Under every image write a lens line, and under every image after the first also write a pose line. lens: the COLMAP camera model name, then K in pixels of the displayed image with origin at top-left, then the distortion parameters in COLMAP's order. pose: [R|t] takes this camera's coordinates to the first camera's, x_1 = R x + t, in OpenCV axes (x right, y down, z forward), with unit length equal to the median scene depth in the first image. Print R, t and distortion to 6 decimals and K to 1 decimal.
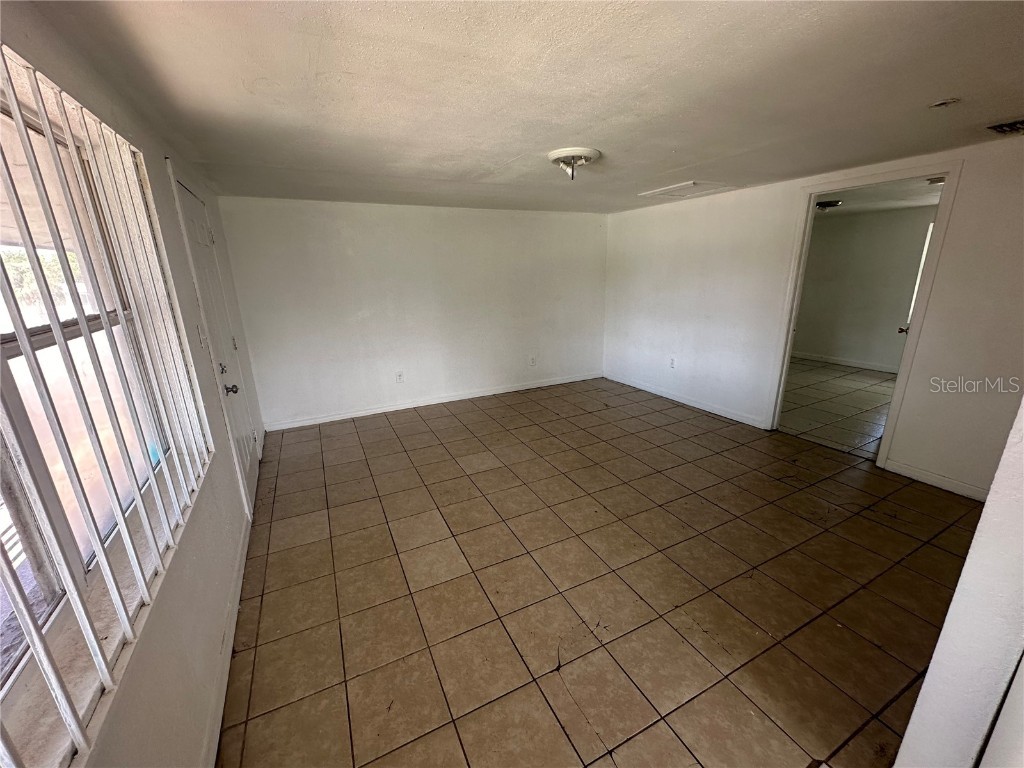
lens RADIAL K [[411.5, 0, 515.7], [0, 411.5, 386.8], [0, 0, 1]] dist [-0.000229, -0.000026]
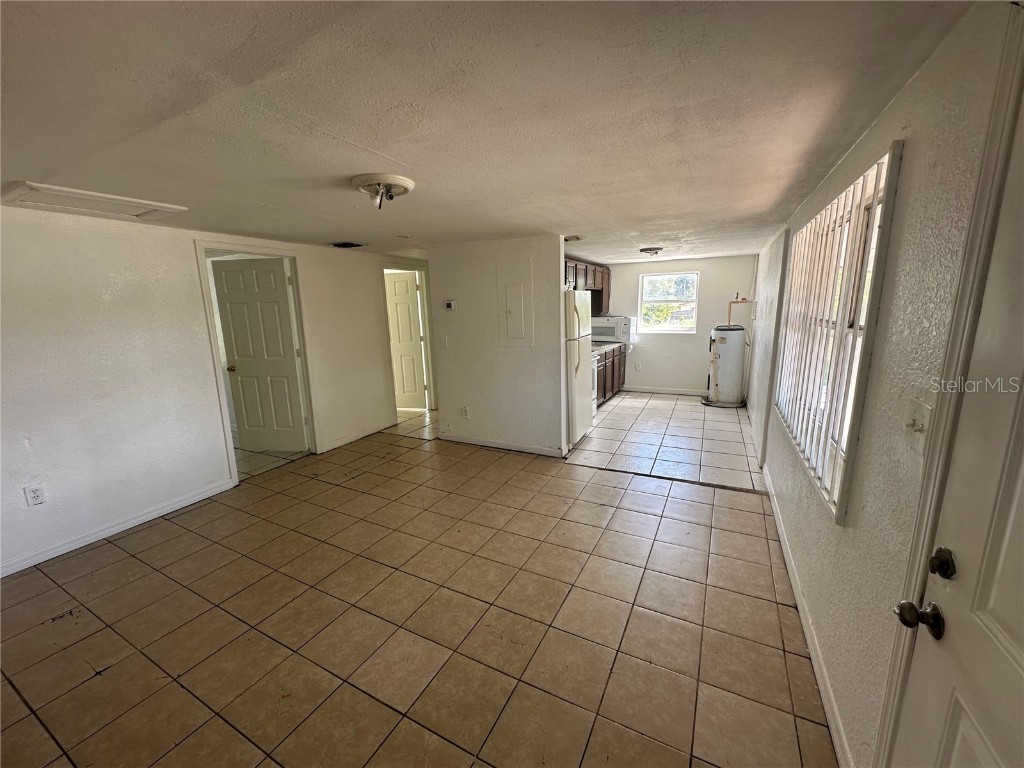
lens RADIAL K [[411.5, 0, 515.7], [0, 411.5, 386.8], [0, 0, 1]] dist [-0.000229, -0.000026]
pose [[-0.592265, -0.124399, 0.796083, -0.580473], [0.256641, 0.907427, 0.332733, -0.296309], [-0.763779, 0.401373, -0.505511, 1.062738]]
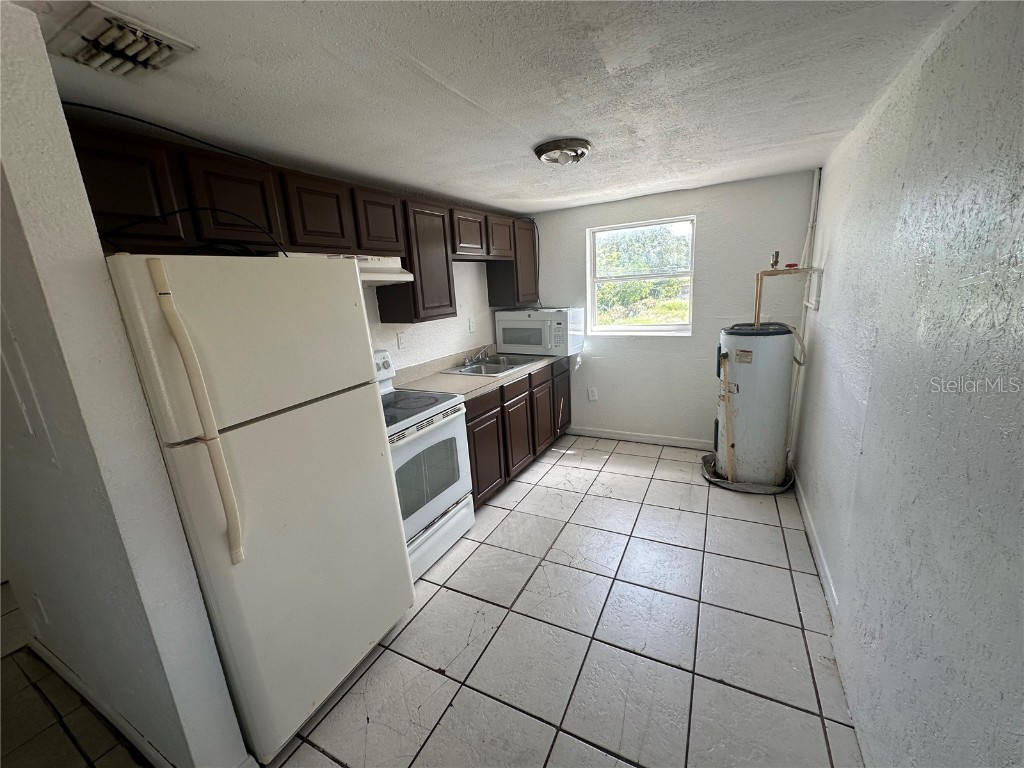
lens RADIAL K [[411.5, 0, 515.7], [0, 411.5, 386.8], [0, 0, 1]] dist [-0.000229, -0.000026]
pose [[-0.574294, -0.140254, 0.806545, -0.554884], [0.297412, 0.882154, 0.365172, -0.283352], [-0.762714, 0.449593, -0.464903, 1.016614]]
